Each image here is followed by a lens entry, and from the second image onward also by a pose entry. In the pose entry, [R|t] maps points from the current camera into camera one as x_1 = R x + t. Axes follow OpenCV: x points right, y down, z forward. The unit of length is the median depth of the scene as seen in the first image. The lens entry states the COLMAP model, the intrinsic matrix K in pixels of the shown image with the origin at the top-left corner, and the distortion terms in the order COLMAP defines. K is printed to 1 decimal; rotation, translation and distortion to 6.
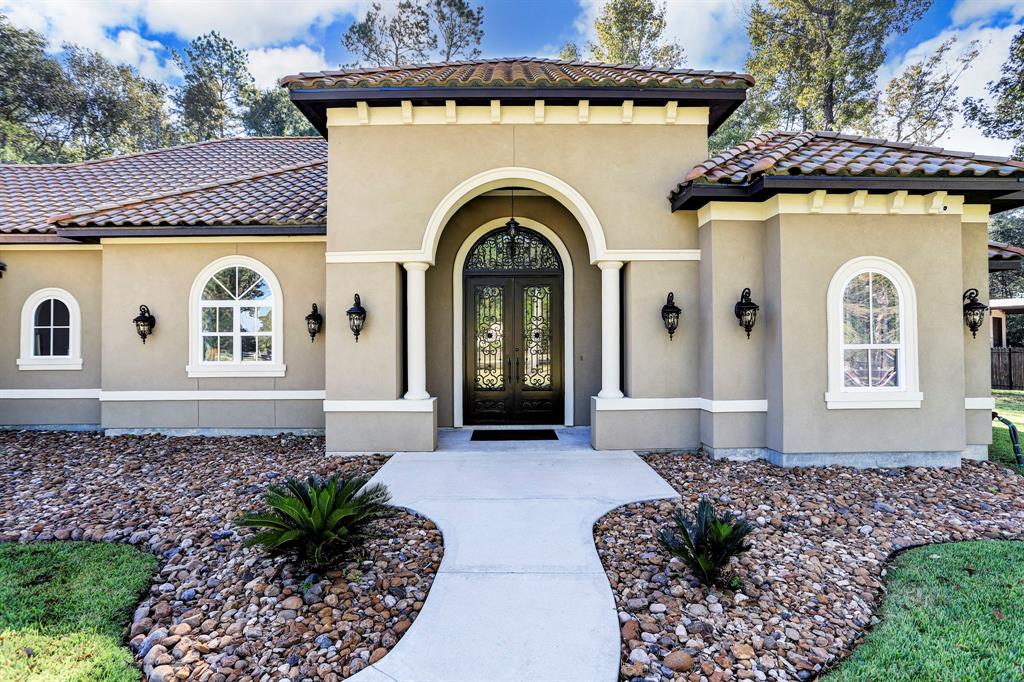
lens RADIAL K [[504.3, 0, 512.0], [0, 504.3, 341.0], [0, 0, 1]] dist [-0.036901, 0.021531]
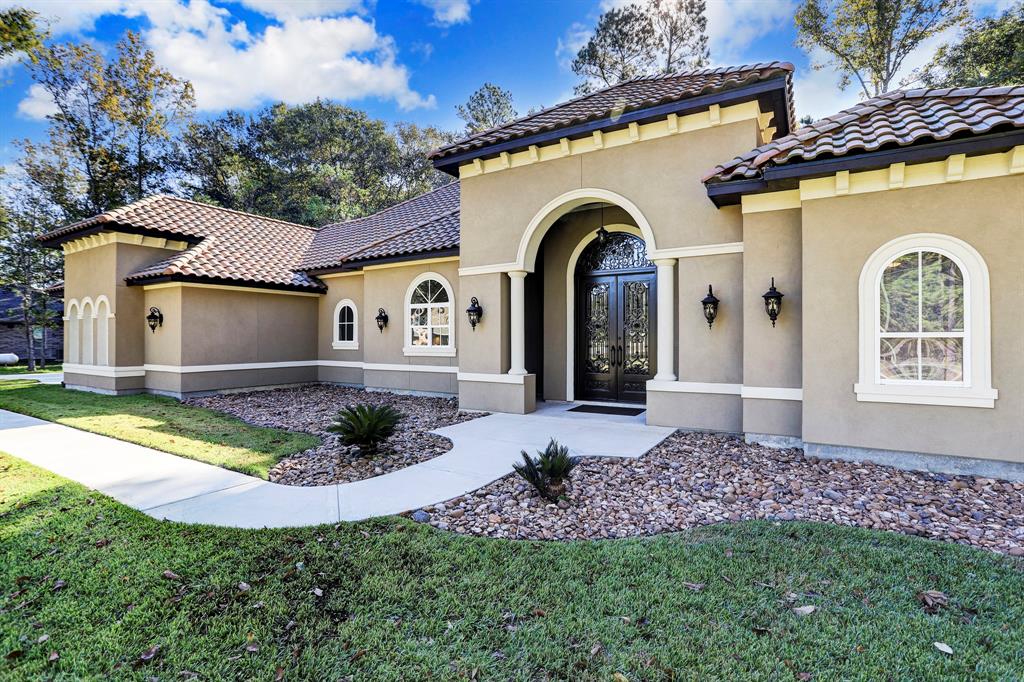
lens RADIAL K [[491.3, 0, 512.0], [0, 491.3, 341.0], [0, 0, 1]] dist [-0.001935, 0.000221]
pose [[0.853873, 0.008171, -0.520418, 0.481669], [-0.000890, 0.999898, 0.014239, 0.008792], [0.520481, -0.011695, 0.853793, -0.116574]]
